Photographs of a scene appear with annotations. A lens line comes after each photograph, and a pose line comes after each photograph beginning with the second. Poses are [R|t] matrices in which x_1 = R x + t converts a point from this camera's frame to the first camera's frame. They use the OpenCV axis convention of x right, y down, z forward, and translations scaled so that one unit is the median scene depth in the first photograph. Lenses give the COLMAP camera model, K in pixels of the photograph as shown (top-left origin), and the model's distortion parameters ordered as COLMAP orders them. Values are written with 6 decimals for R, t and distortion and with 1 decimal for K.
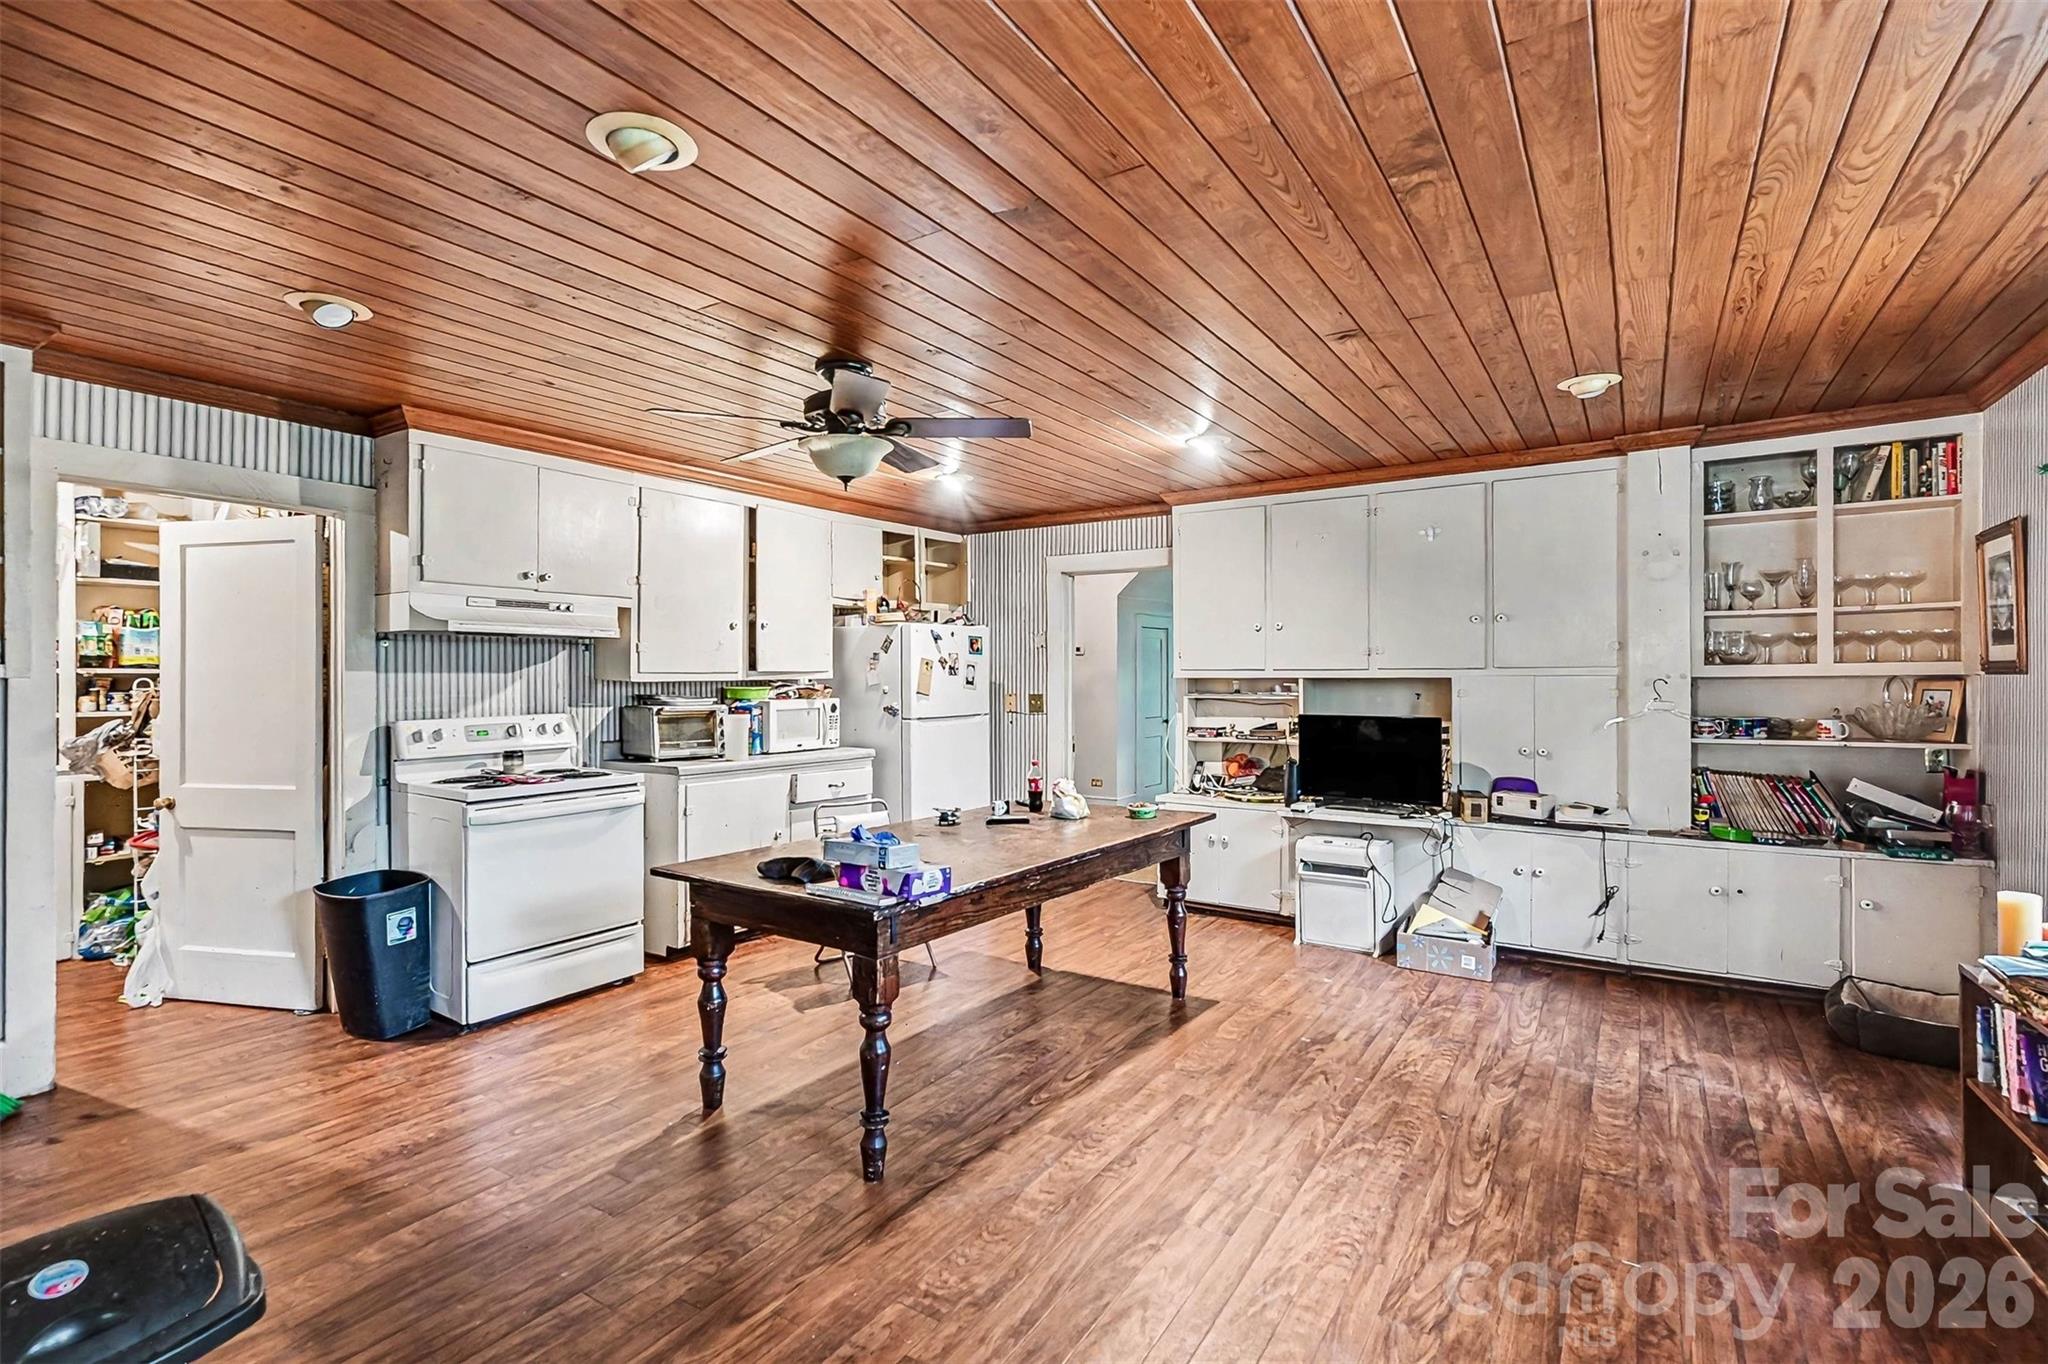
lens RADIAL K [[1000.3, 0, 1024.0], [0, 1000.3, 682.0], [0, 0, 1]] dist [0.001767, 0.000437]
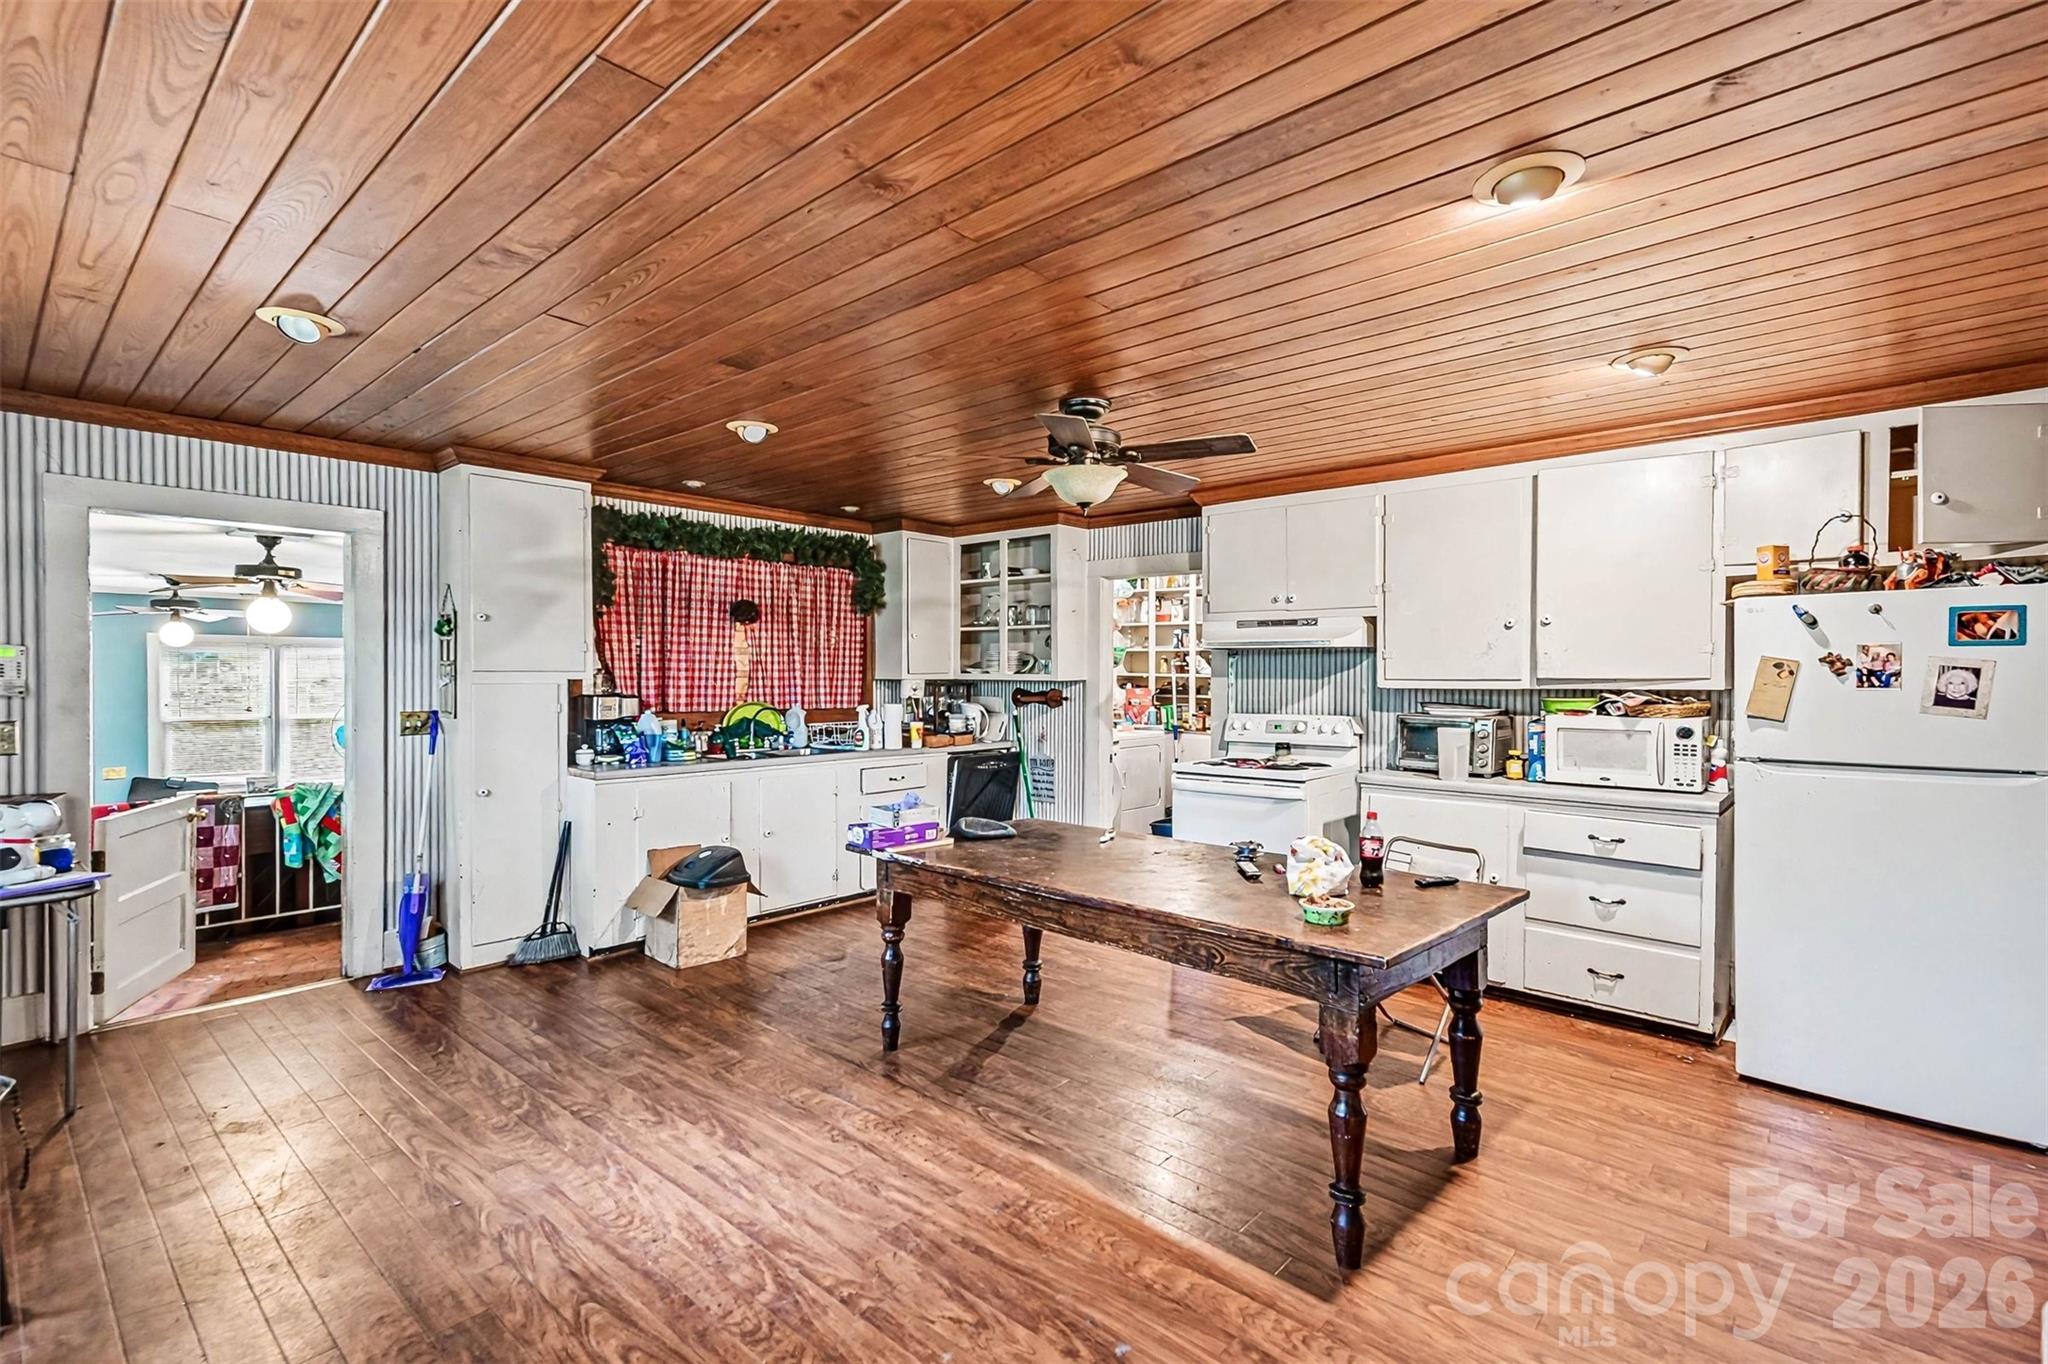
lens RADIAL K [[960.3, 0, 1024.0], [0, 960.3, 682.0], [0, 0, 1]] dist [-0.001133, 0.000434]
pose [[-0.184511, 0.002195, -0.982828, 0.878630], [-0.015029, 0.999874, 0.005054, -0.009249], [0.982716, 0.015703, -0.184455, 1.132858]]
